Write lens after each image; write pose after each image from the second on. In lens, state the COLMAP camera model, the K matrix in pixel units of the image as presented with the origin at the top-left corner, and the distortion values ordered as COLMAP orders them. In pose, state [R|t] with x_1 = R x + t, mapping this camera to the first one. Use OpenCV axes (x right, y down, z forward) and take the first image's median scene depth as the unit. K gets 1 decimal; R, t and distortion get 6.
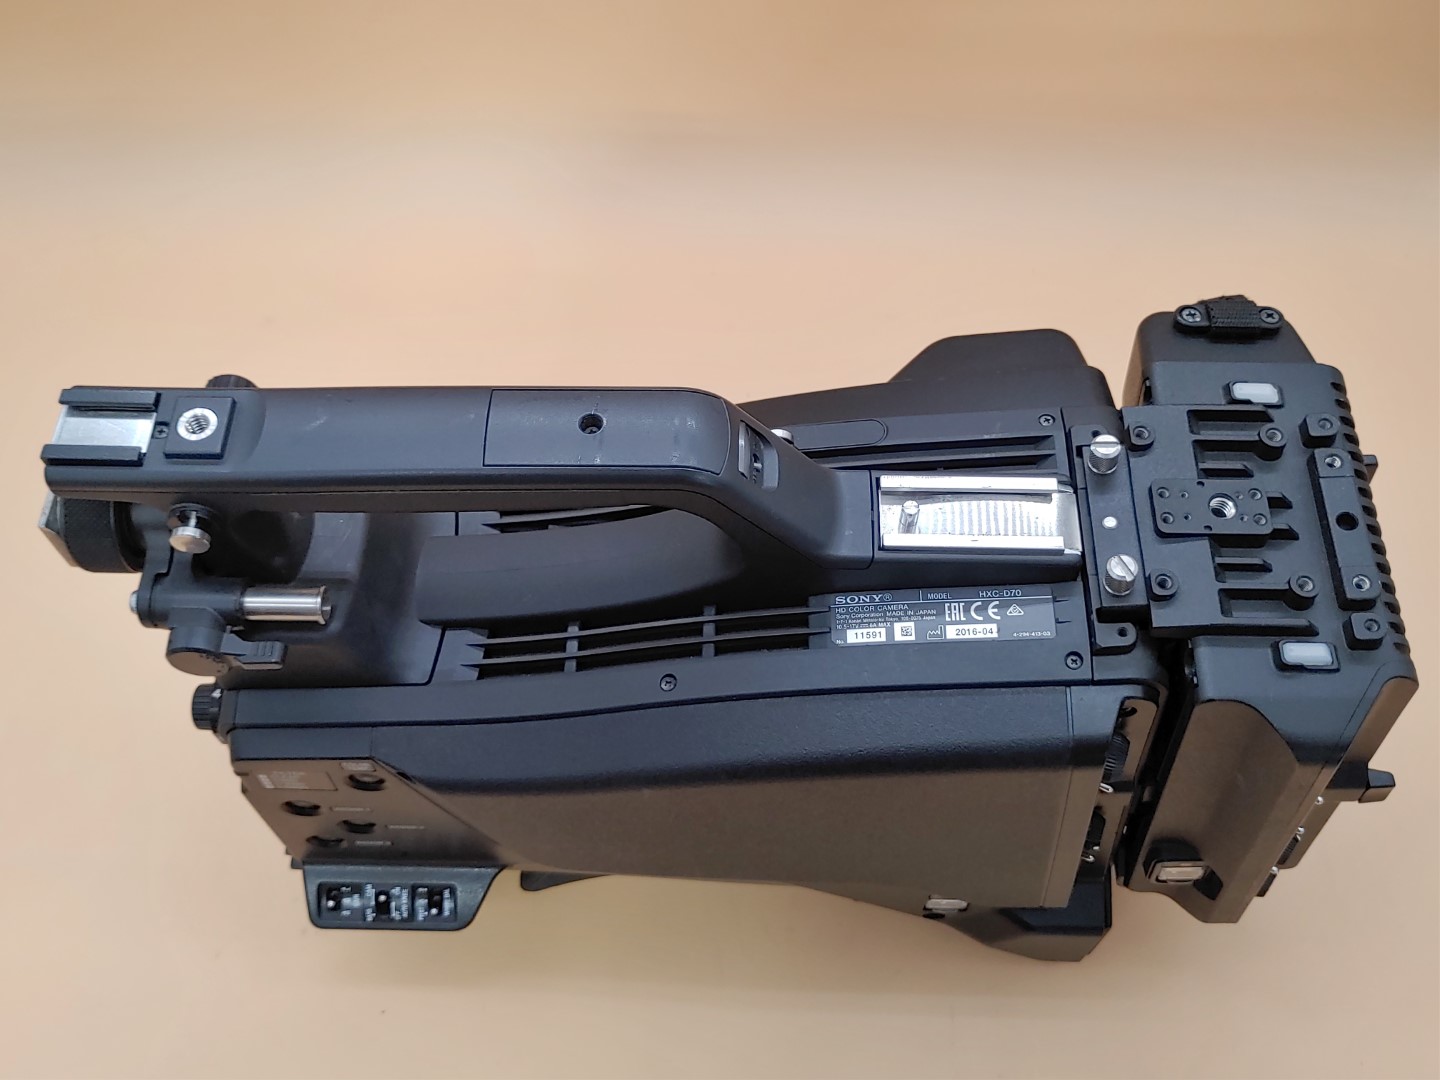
lens RADIAL K [[1188.6, 0, 720.0], [0, 1188.6, 540.0], [0, 0, 1]] dist [0.009155, 0.001069]
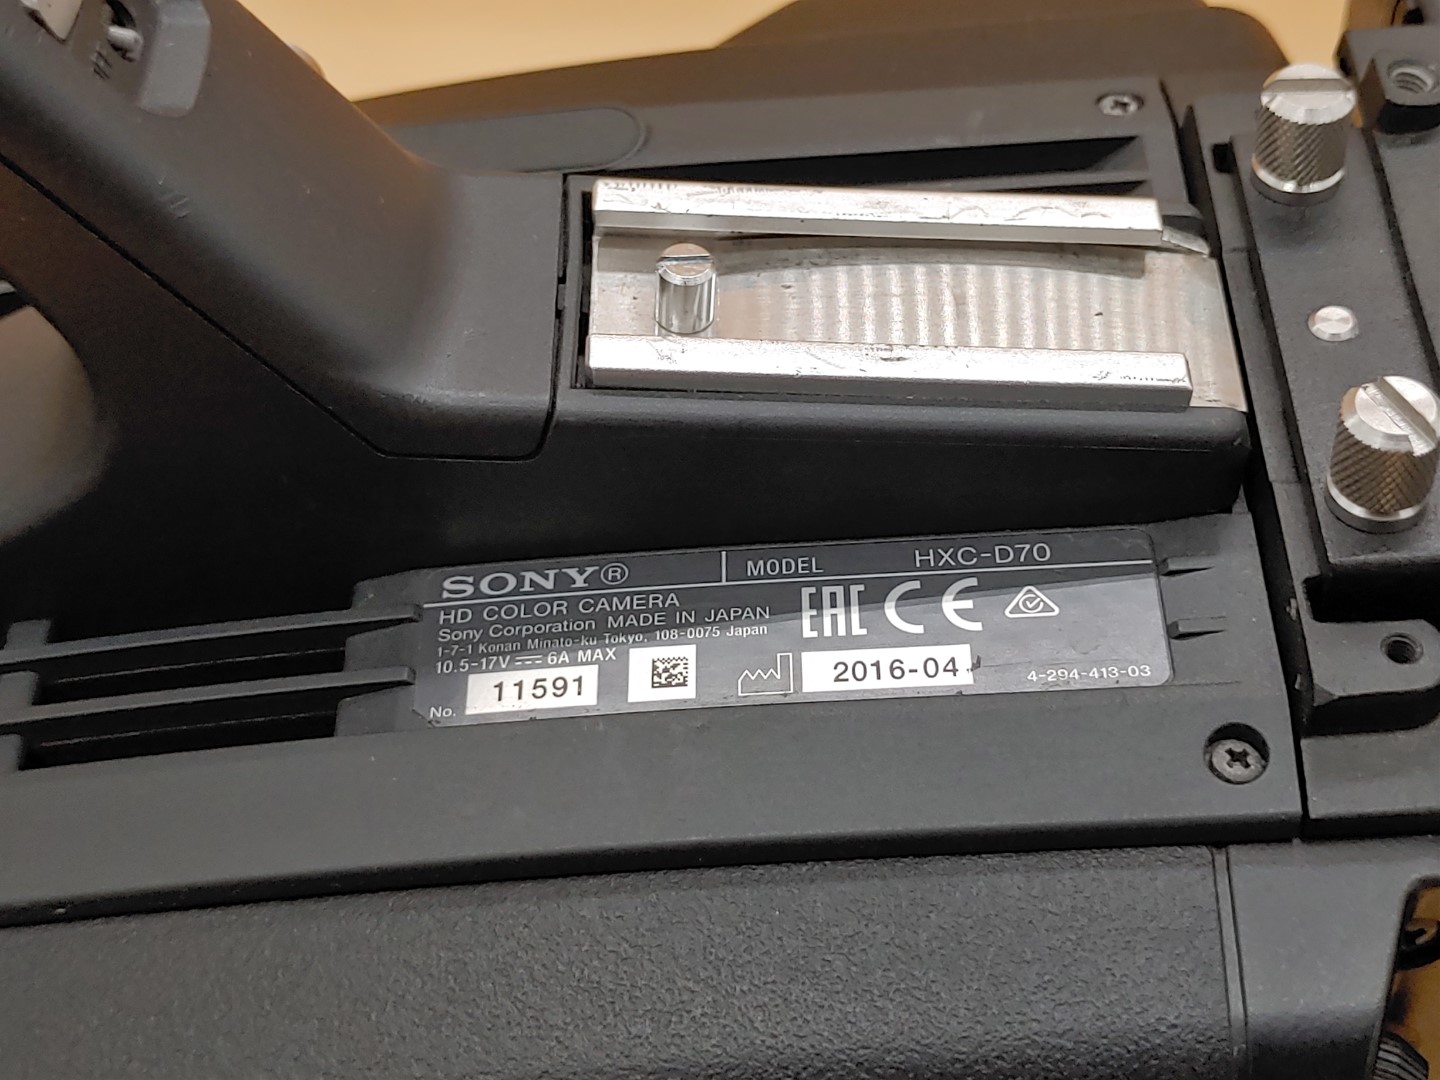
lens RADIAL K [[2170.9, 0, 720.0], [0, 2170.9, 540.0], [0, 0, 1]] dist [0.139412, -0.451485]
pose [[0.995743, 0.019299, 0.090126, 0.121094], [-0.004598, 0.987017, -0.160551, 0.130647], [-0.092055, 0.159453, 0.982904, 0.469652]]
